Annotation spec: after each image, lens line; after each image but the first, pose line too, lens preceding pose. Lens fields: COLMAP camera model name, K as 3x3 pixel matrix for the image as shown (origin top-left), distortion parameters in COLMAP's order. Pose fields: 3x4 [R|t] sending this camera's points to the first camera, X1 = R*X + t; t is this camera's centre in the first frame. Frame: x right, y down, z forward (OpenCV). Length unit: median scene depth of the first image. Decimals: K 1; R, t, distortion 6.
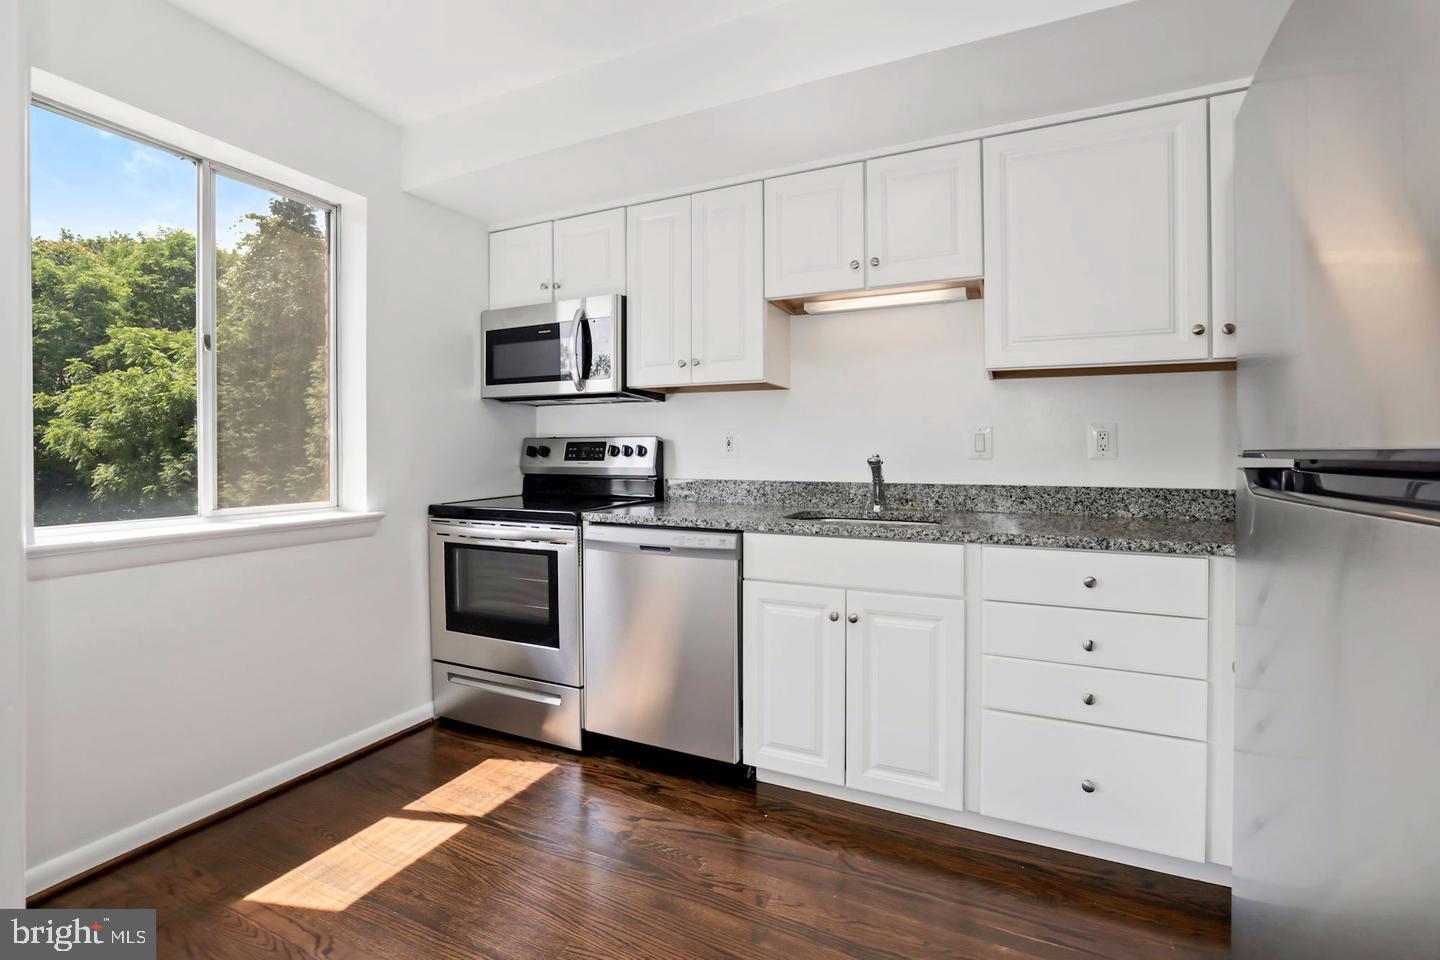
lens RADIAL K [[638.4, 0, 719.1], [0, 638.4, 448.6], [0, 0, 1]] dist [-0.036562, 0.000063]
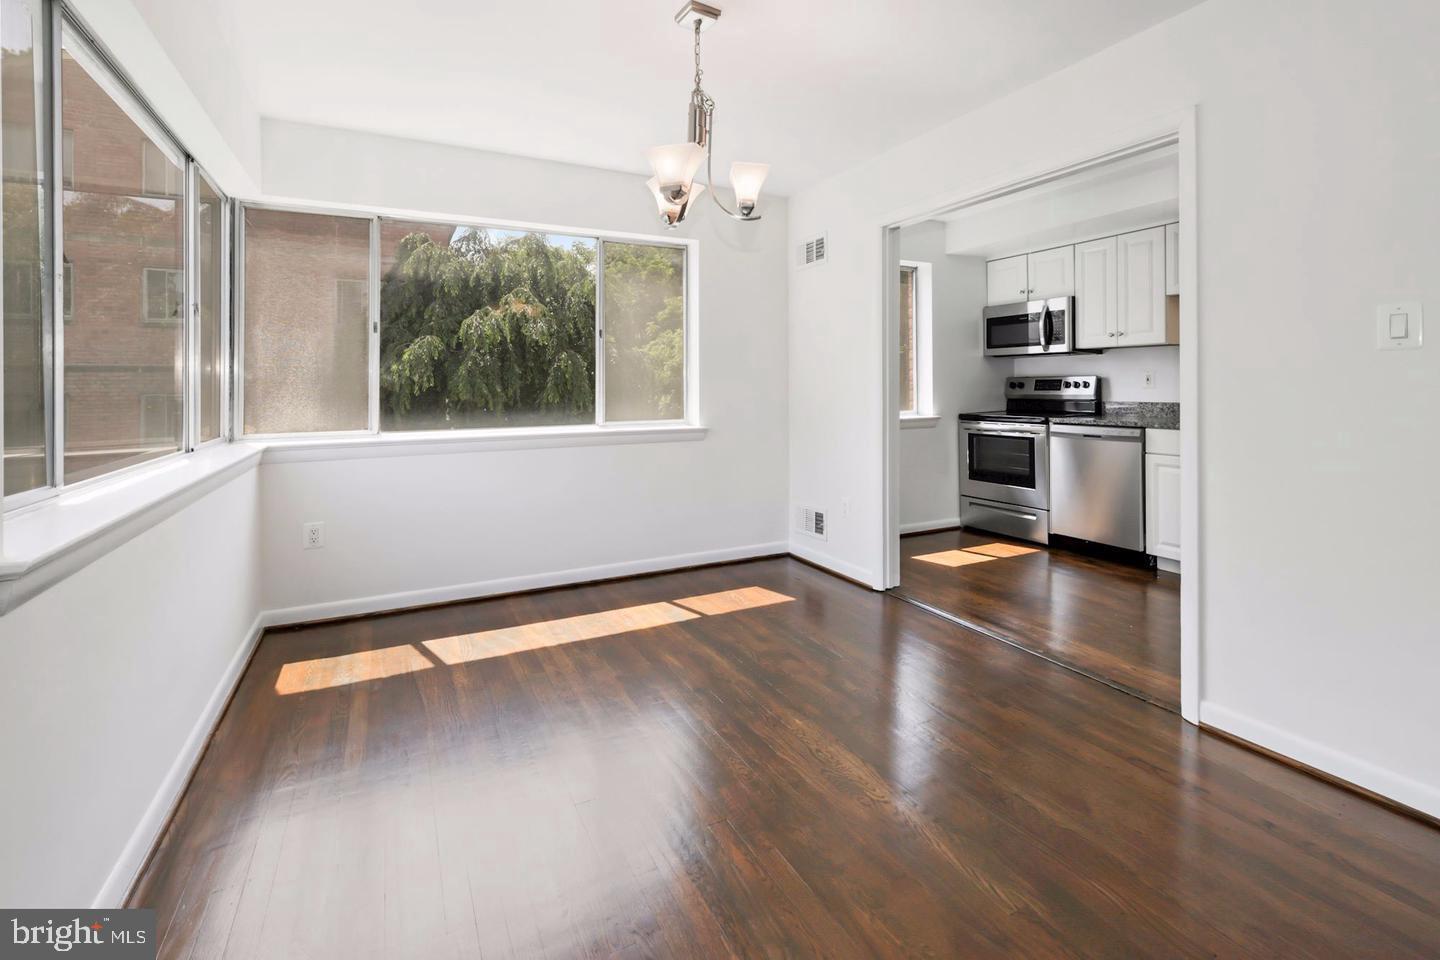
lens RADIAL K [[642.7, 0, 714.3], [0, 642.7, 394.3], [0, 0, 1]] dist [0.001629, 0.000213]
pose [[0.788688, 0.001031, -0.614793, 0.166754], [0.013217, 0.999739, 0.018632, -0.017288], [0.614651, -0.022821, 0.788469, -1.057253]]
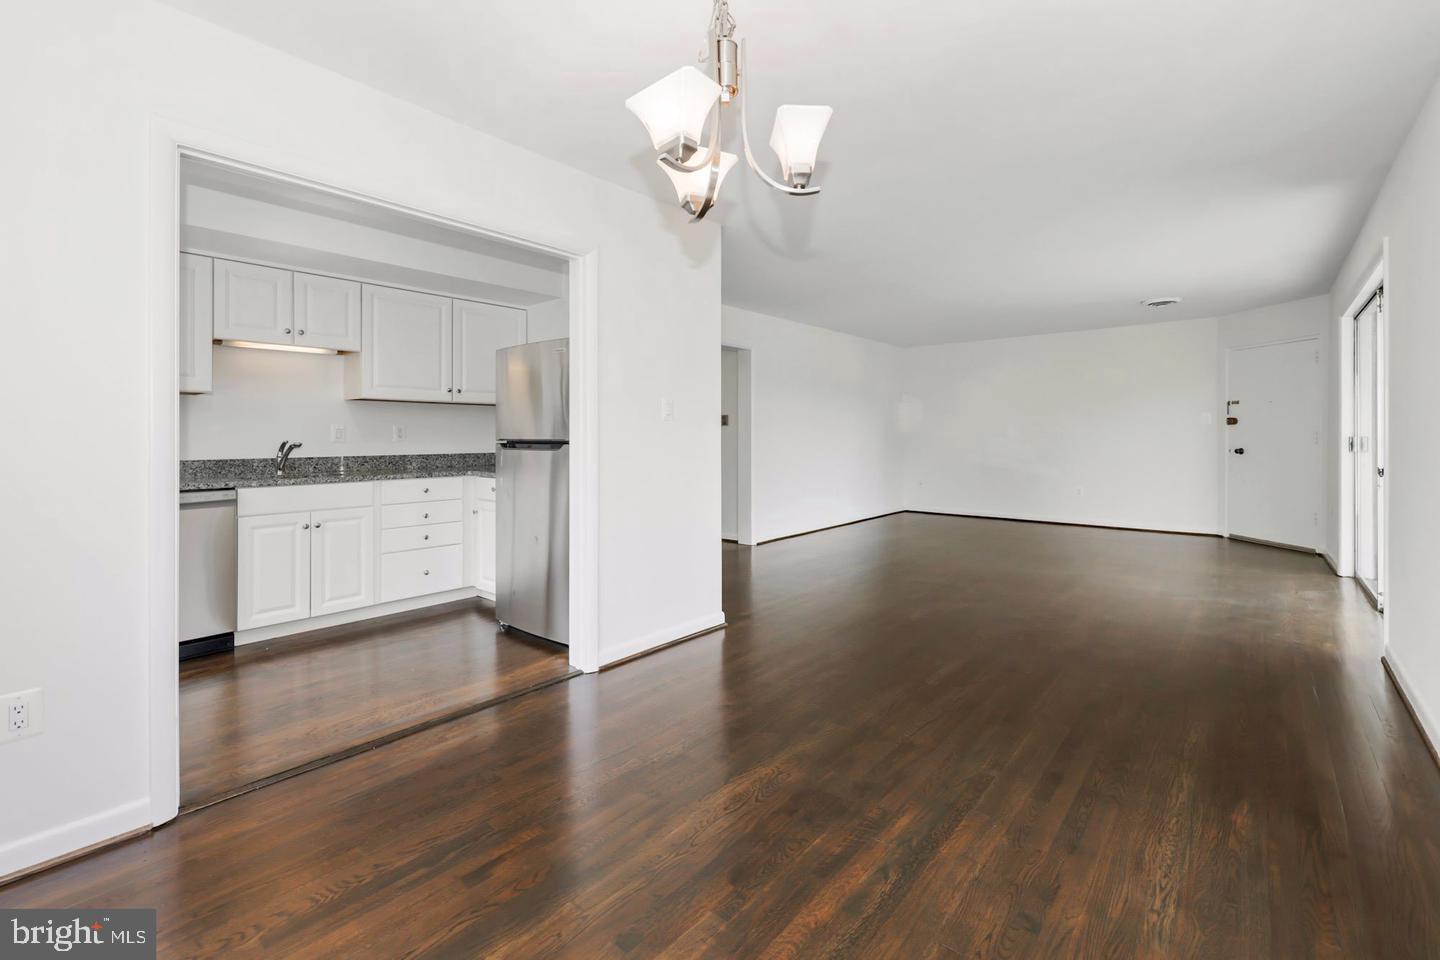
lens RADIAL K [[638.4, 0, 719.1], [0, 638.4, 448.6], [0, 0, 1]] dist [-0.036562, 0.000063]
pose [[0.273304, -0.018746, 0.961745, -0.954695], [-0.002307, 0.999794, 0.020144, -0.005183], [-0.961925, -0.007724, 0.273205, -0.513057]]
